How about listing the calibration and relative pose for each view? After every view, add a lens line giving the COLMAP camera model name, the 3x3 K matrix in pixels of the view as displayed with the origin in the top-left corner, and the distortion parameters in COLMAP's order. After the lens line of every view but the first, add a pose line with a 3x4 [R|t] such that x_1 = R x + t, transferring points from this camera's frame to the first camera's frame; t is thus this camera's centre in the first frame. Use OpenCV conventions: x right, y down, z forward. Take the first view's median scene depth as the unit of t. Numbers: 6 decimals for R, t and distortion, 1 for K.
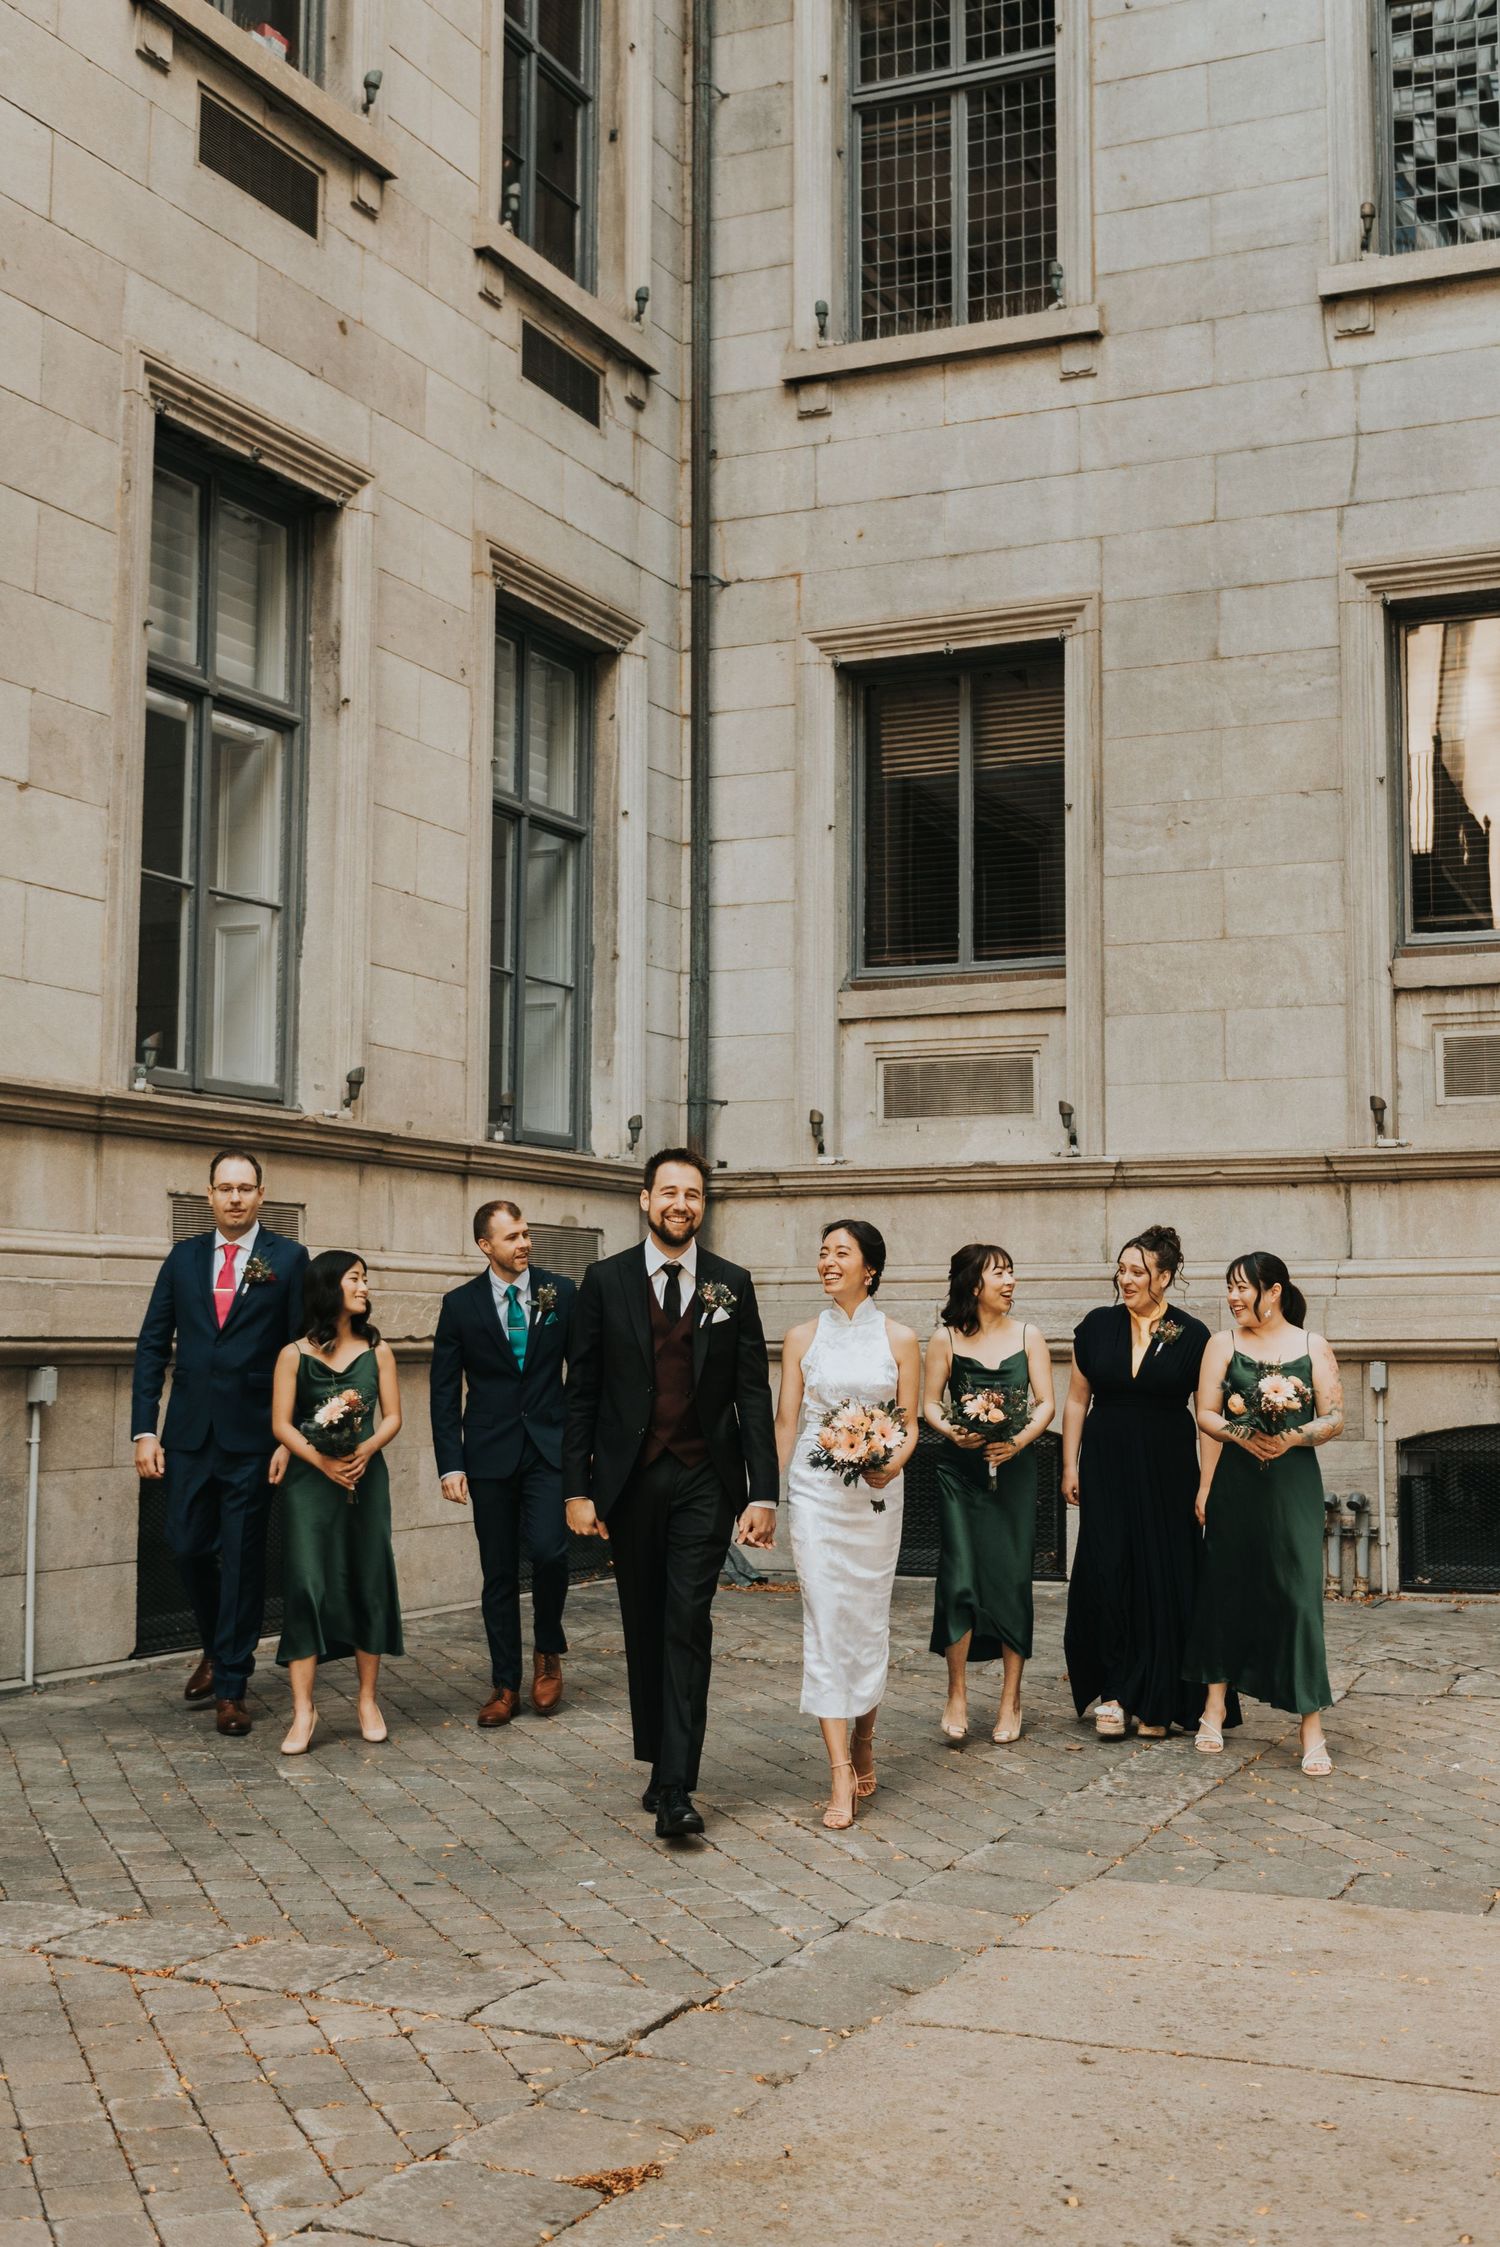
lens RADIAL K [[2490.3, 0, 790.0], [0, 2490.3, 1104.2], [0, 0, 1]] dist [-0.010920, -0.010657]
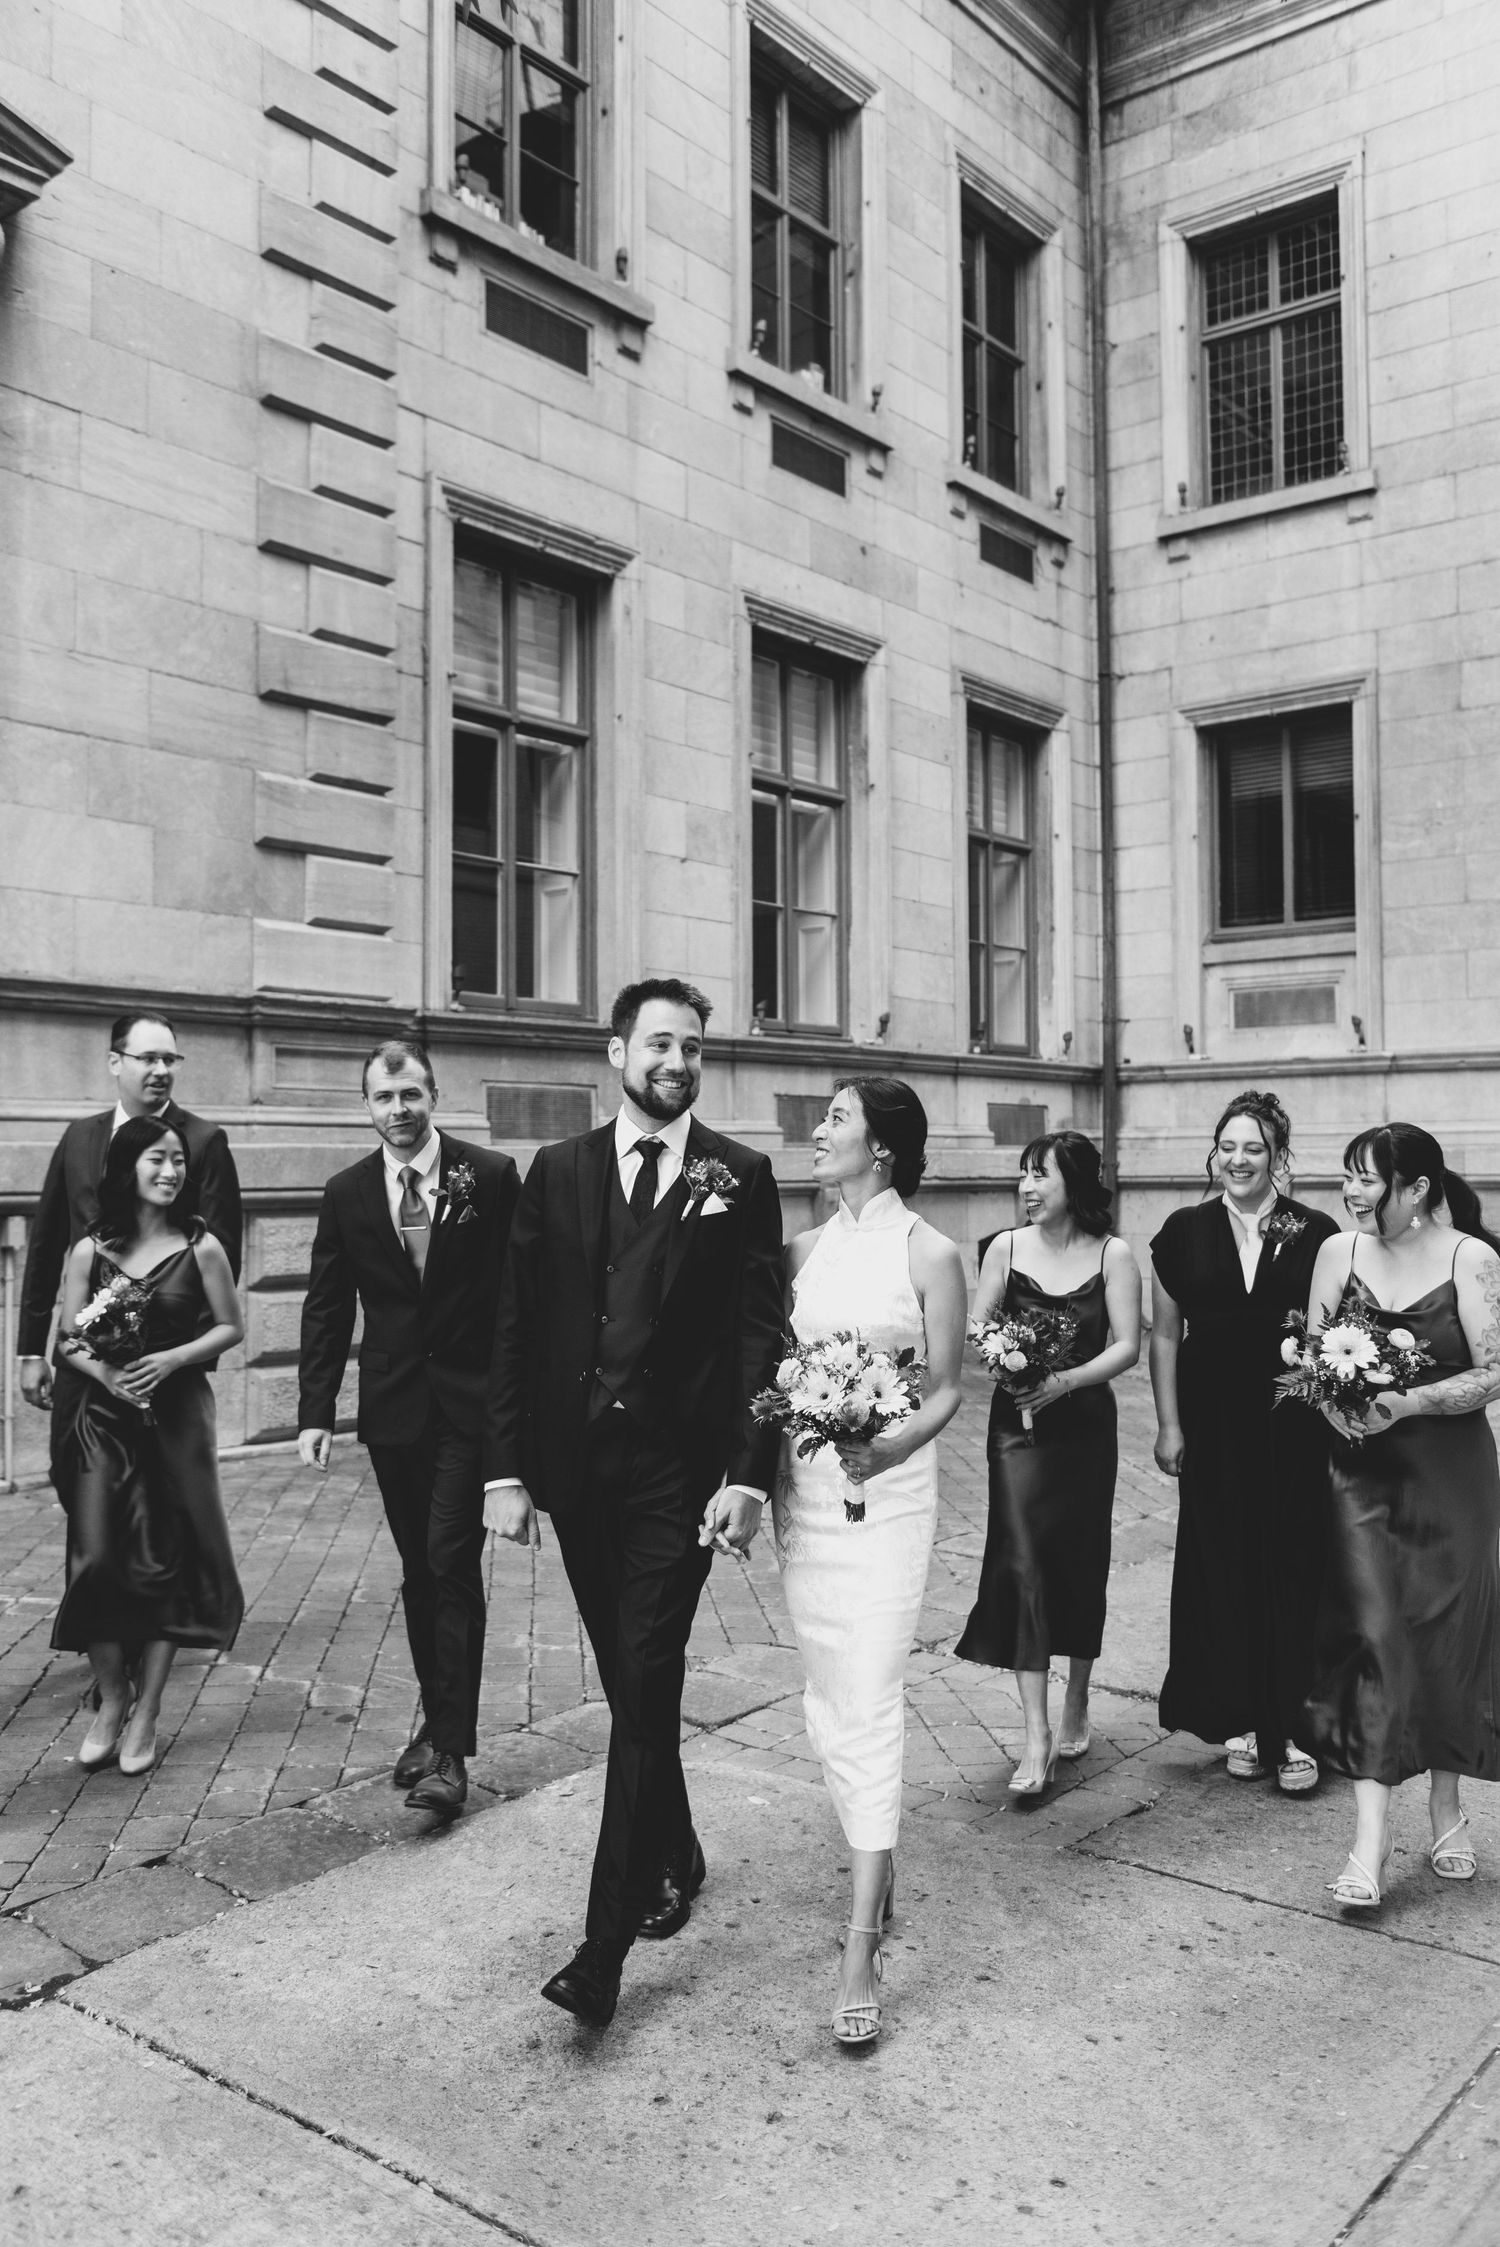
lens RADIAL K [[1809.5, 0, 757.1], [0, 1809.5, 1073.9], [0, 0, 1]] dist [0.001863, 0.001602]
pose [[0.965331, -0.020890, -0.260191, 0.044930], [0.032782, 0.998603, 0.041449, -0.022747], [0.258962, -0.048541, 0.964667, -0.142749]]
